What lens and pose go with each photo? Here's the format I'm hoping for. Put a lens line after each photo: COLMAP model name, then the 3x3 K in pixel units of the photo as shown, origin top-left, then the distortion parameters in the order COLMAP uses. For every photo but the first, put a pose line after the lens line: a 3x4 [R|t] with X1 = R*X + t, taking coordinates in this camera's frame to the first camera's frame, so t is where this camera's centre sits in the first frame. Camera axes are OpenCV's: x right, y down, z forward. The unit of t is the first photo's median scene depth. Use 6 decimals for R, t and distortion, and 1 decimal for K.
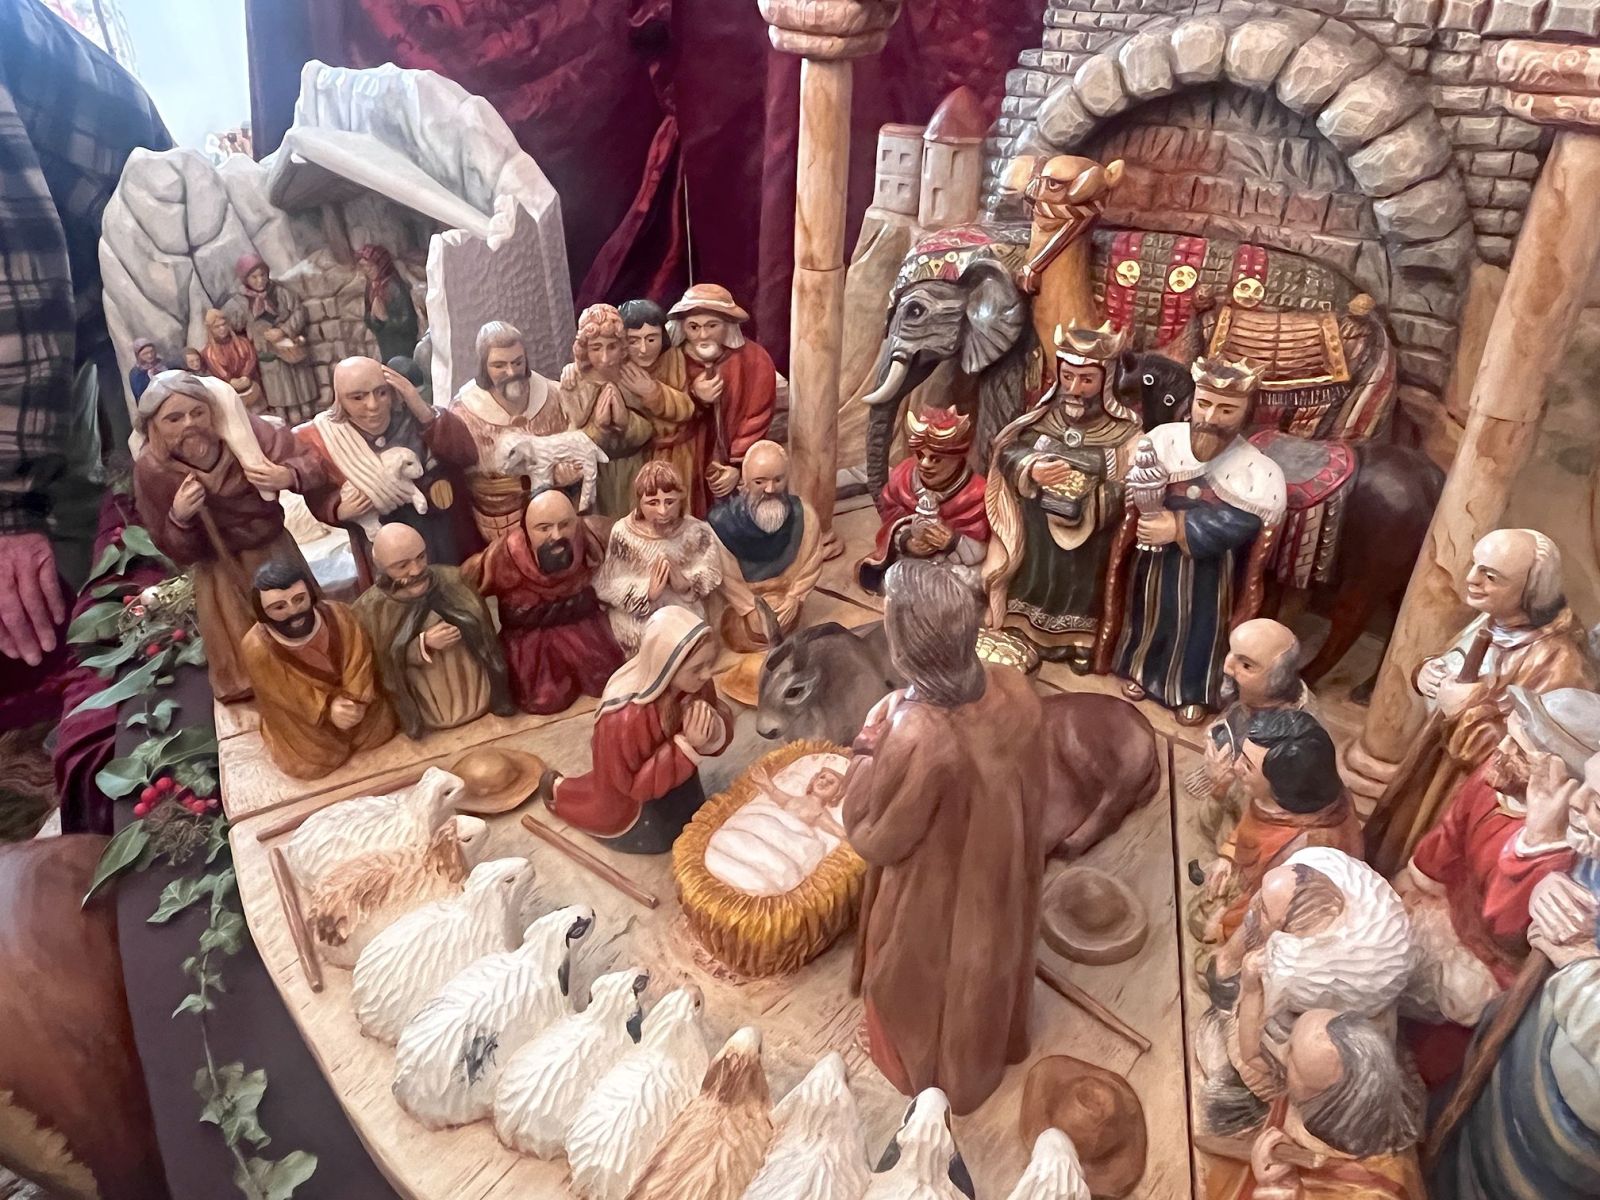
lens RADIAL K [[1073.2, 0, 793.7], [0, 1073.2, 570.6], [0, 0, 1]] dist [0.003967, -0.006091]
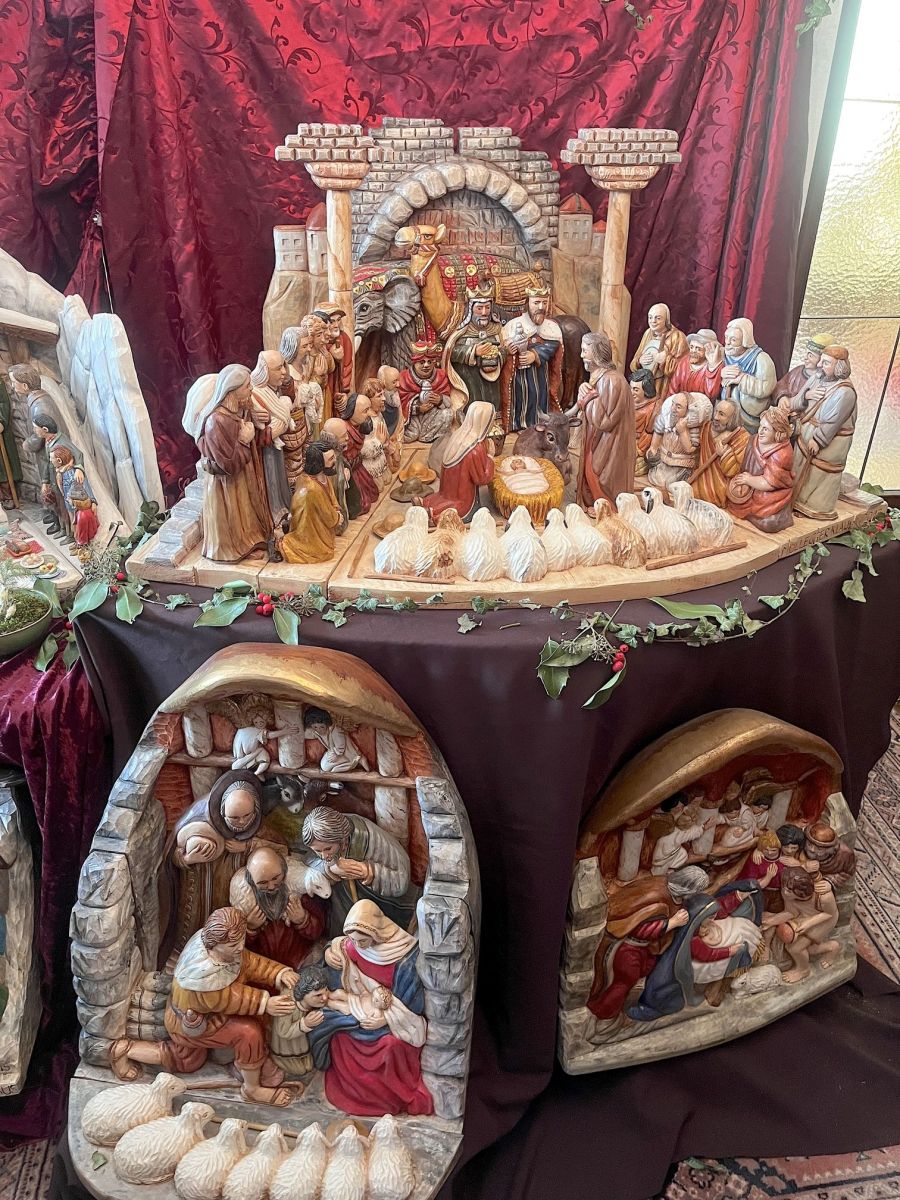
lens RADIAL K [[914.5, 0, 453.1], [0, 914.5, 604.0], [0, 0, 1]] dist [0.057418, -0.079169]
pose [[0.621508, -0.370909, 0.690039, -1.433154], [0.387966, 0.910946, 0.140215, 0.114175], [-0.680595, 0.180567, 0.710060, -0.330230]]
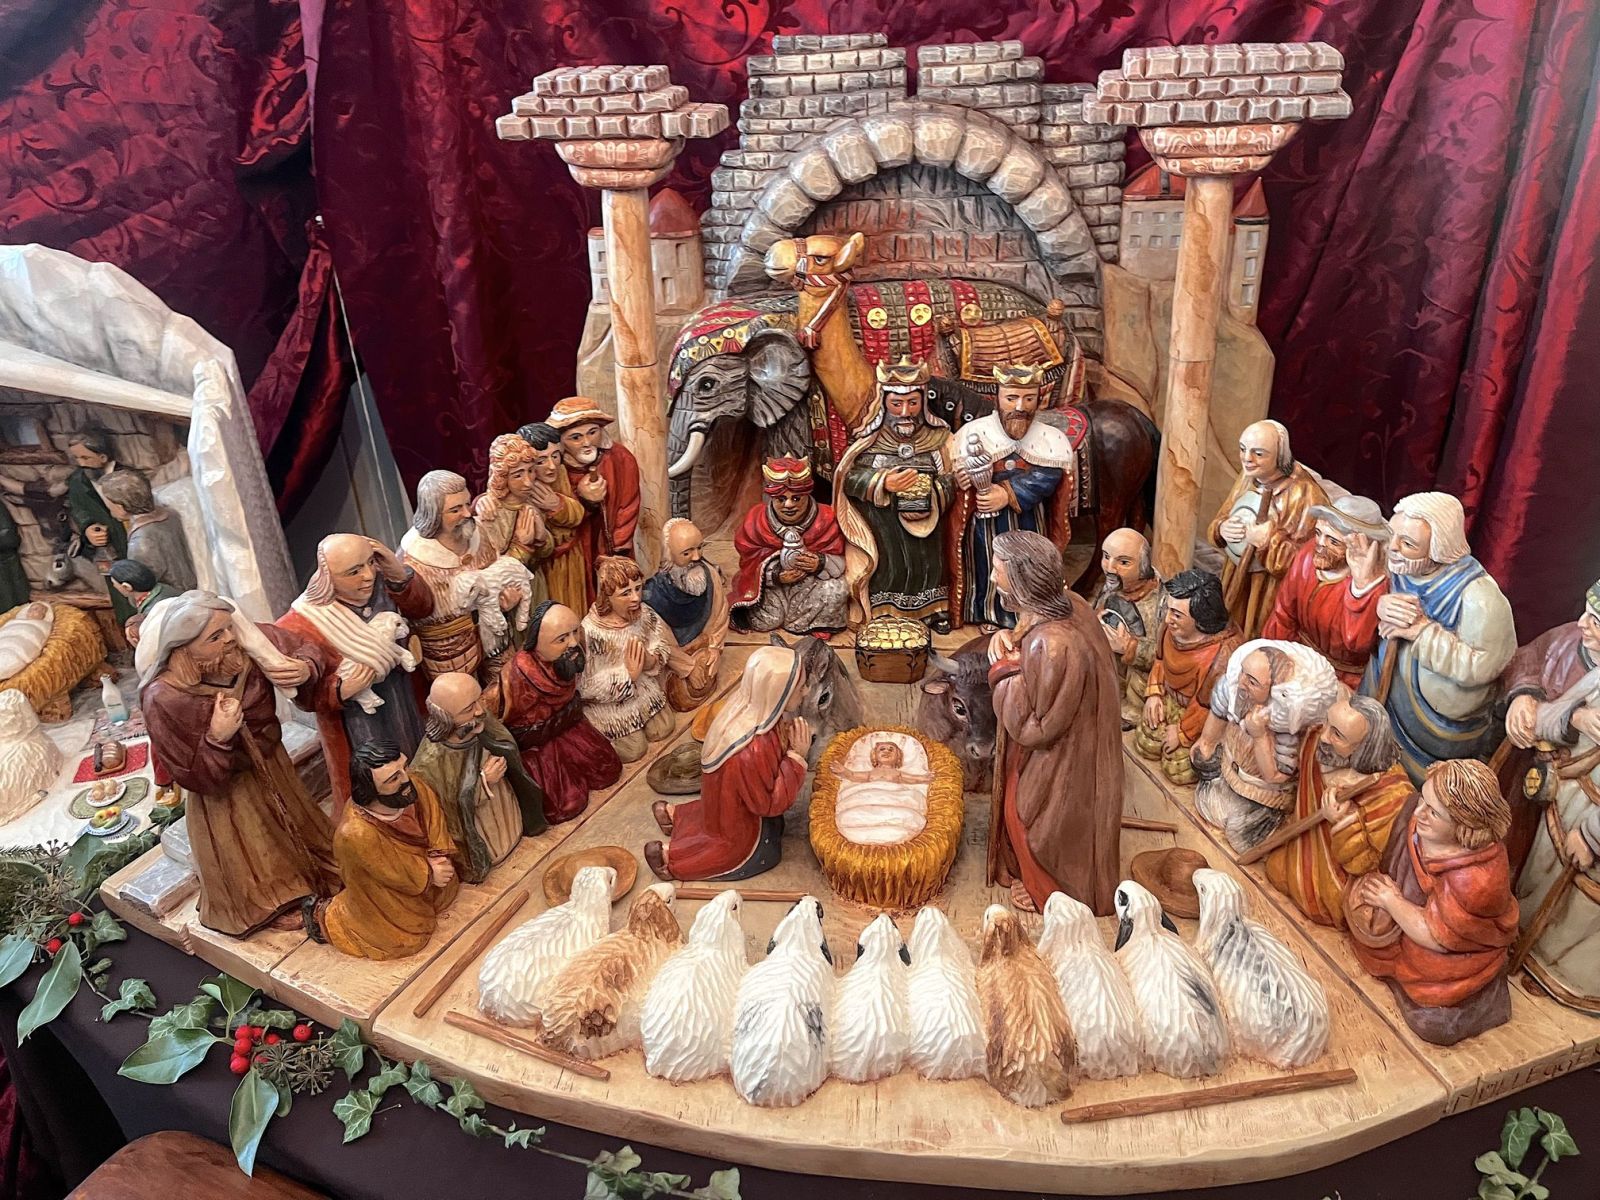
lens RADIAL K [[1219.4, 0, 782.1], [0, 1219.4, 595.4], [0, 0, 1]] dist [0.057418, -0.079169]
pose [[0.843299, -0.286191, 0.454908, -0.554737], [0.312360, 0.949784, 0.018479, -0.032822], [-0.437353, 0.126512, 0.890346, -0.191110]]
